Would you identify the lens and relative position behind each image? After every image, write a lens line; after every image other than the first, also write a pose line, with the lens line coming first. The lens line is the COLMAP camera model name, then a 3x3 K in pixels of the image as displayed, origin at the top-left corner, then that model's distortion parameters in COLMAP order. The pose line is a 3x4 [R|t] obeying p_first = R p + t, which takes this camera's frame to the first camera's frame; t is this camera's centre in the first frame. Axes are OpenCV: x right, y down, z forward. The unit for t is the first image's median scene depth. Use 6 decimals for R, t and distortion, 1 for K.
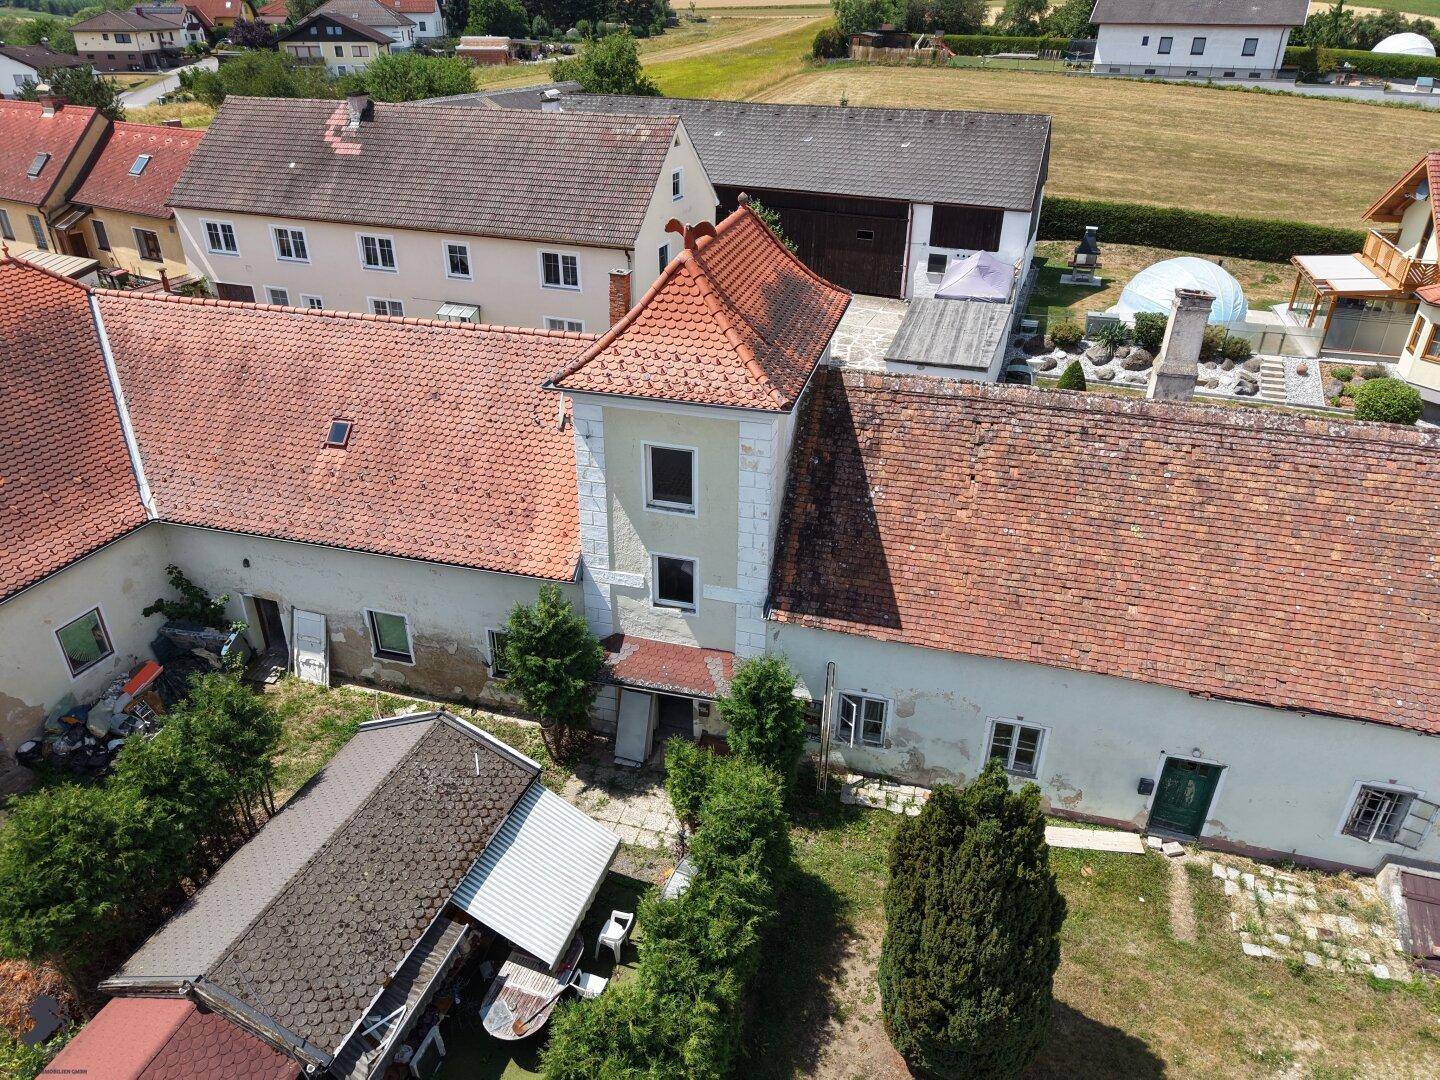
lens RADIAL K [[966.6, 0, 715.3], [0, 966.6, 544.6], [0, 0, 1]] dist [0.005979, -0.005243]
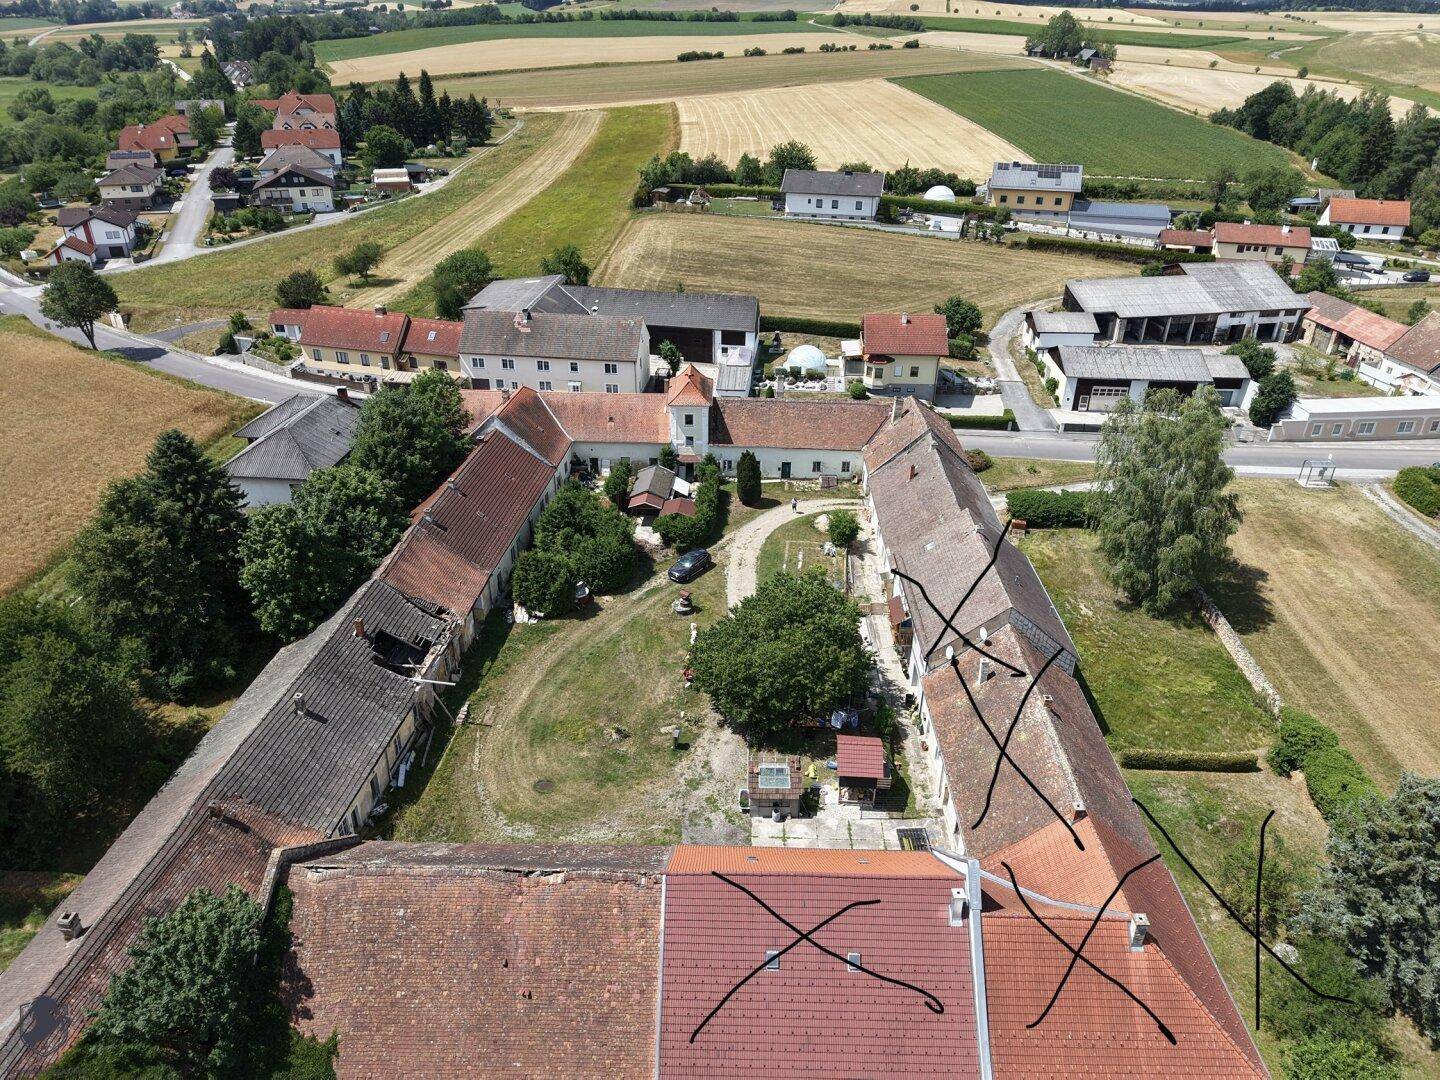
lens RADIAL K [[966.6, 0, 715.3], [0, 966.6, 544.6], [0, 0, 1]] dist [0.005979, -0.005243]
pose [[0.971588, -0.114760, 0.206994, -0.917649], [0.114522, 0.993333, 0.013171, 0.473526], [-0.207126, 0.010909, 0.978254, -3.593255]]
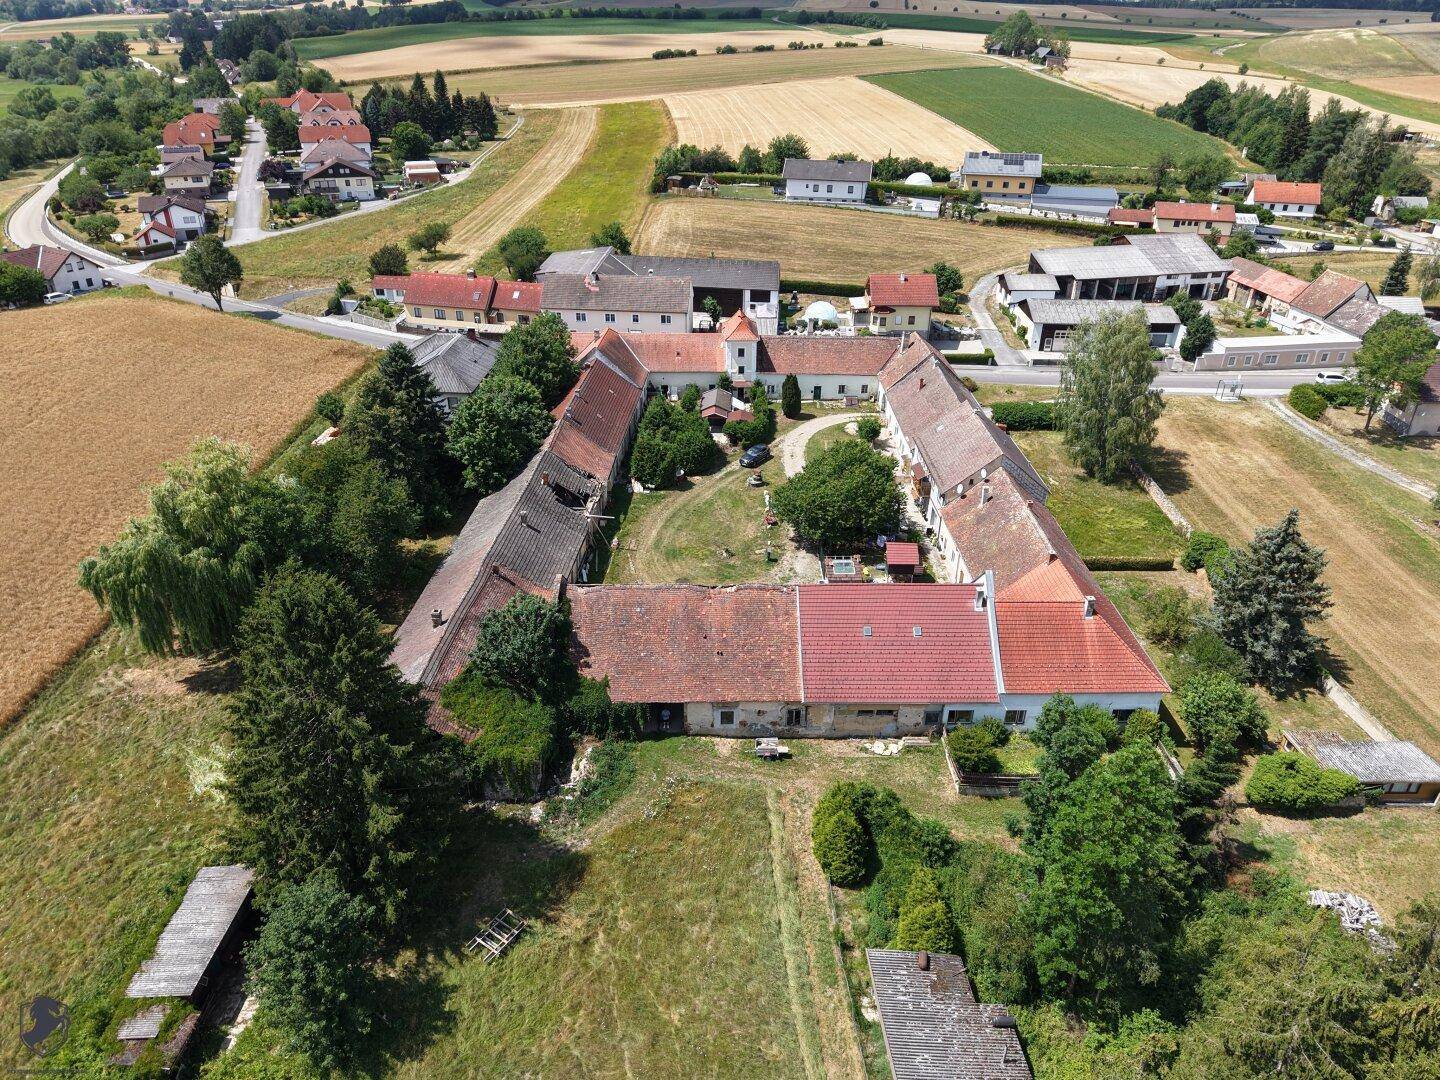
lens RADIAL K [[977.7, 0, 720.0], [0, 977.7, 540.0], [0, 0, 1]] dist [0.007514, -0.007843]
pose [[0.960205, -0.133759, 0.245184, -1.722108], [0.134407, 0.990825, 0.014166, 0.938523], [-0.244829, 0.019352, 0.969373, -4.710519]]
